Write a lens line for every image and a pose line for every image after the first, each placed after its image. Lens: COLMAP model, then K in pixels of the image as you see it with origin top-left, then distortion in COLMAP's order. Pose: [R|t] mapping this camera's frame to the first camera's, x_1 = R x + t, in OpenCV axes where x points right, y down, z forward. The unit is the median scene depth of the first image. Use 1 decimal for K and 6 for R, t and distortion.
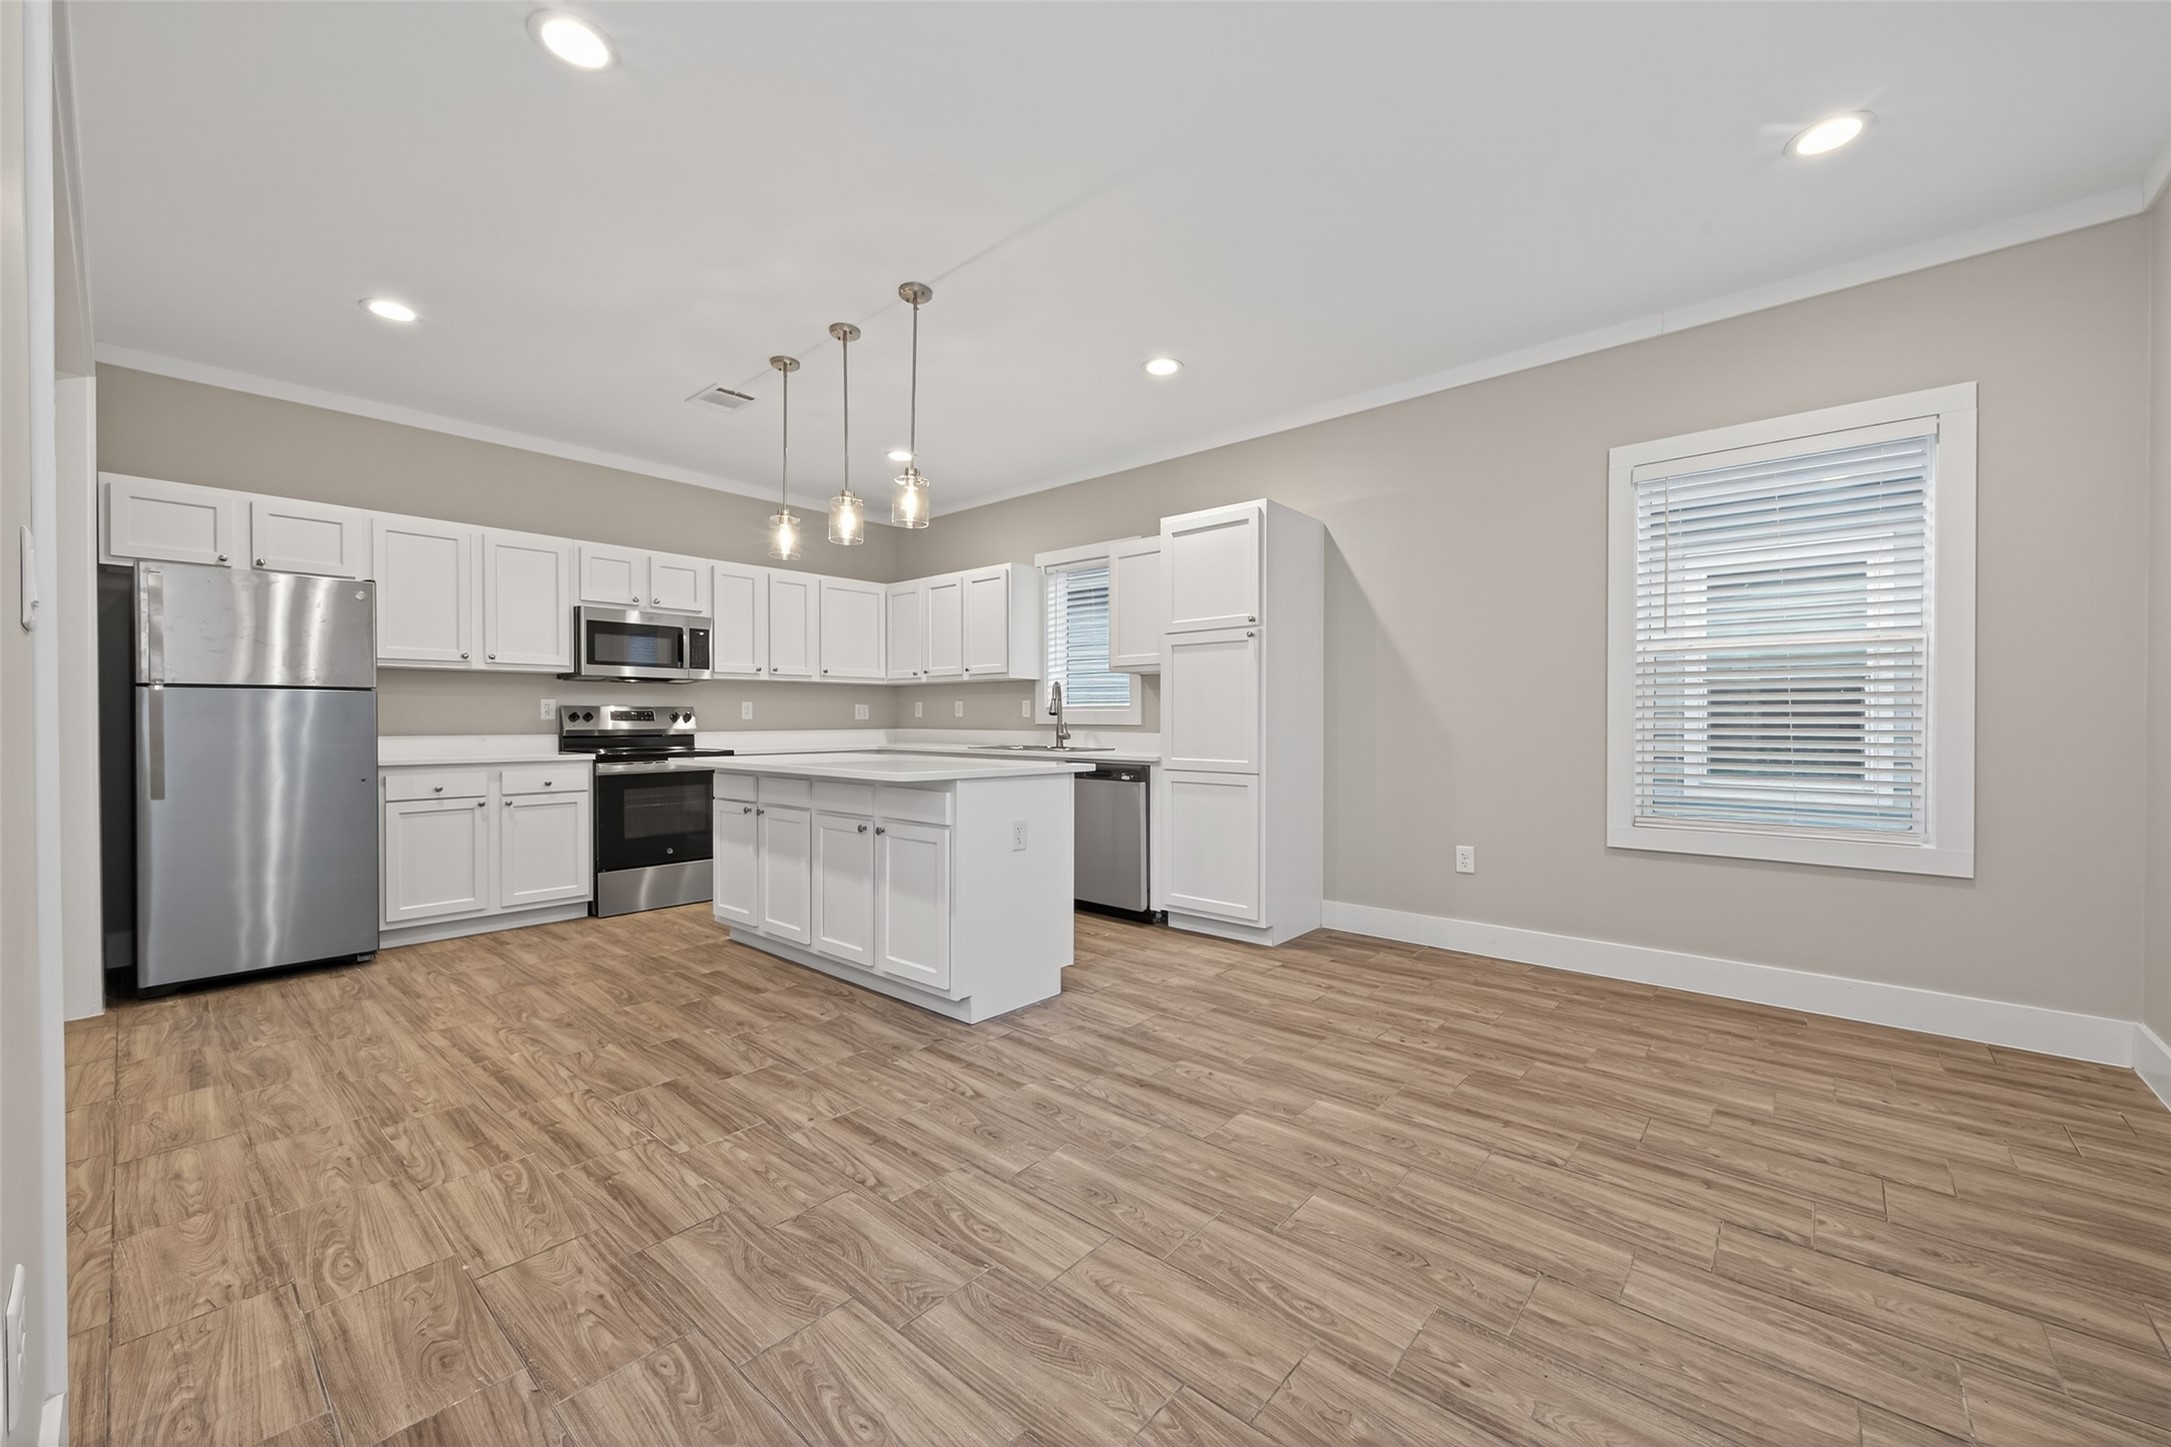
lens RADIAL K [[839.8, 0, 1084.1], [0, 839.8, 724.4], [0, 0, 1]] dist [0.008118, -0.002226]
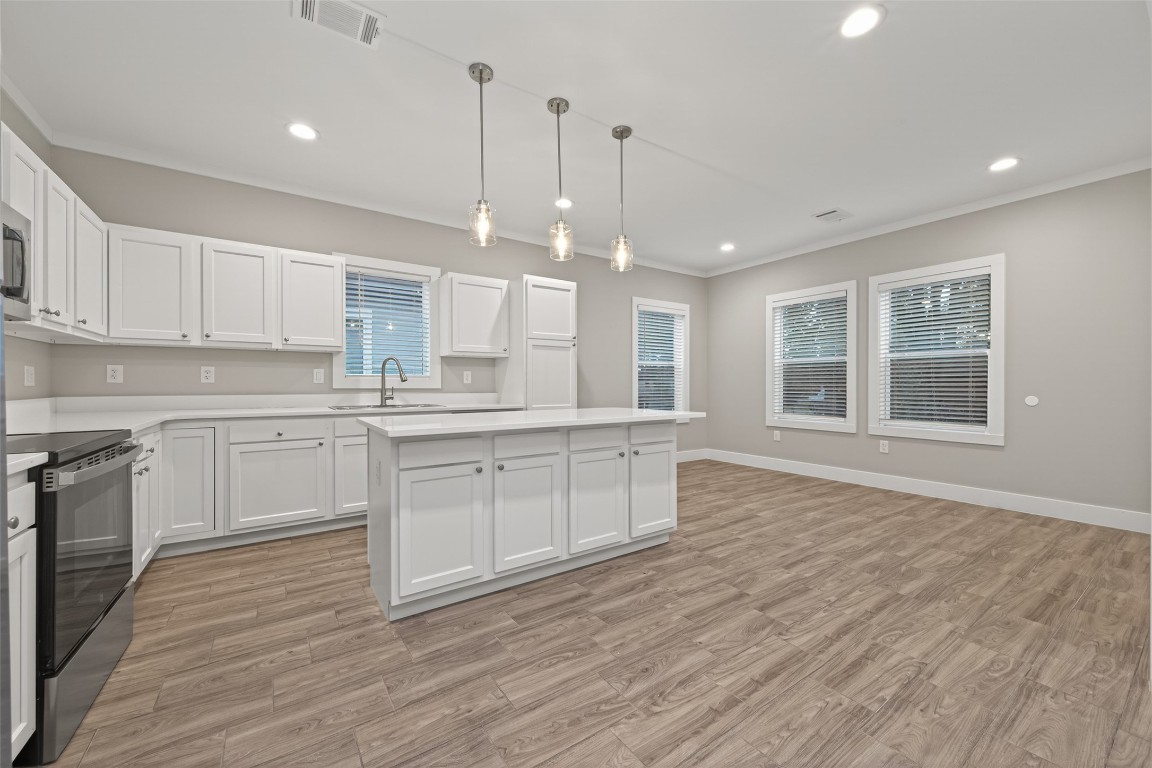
lens RADIAL K [[445.6, 0, 582.9], [0, 445.6, 383.4], [0, 0, 1]] dist [0.008118, -0.002226]
pose [[0.240382, 0.004564, 0.970668, -1.414412], [0.004645, 0.999972, -0.005852, -0.004898], [-0.970667, 0.005915, 0.240354, 1.124274]]
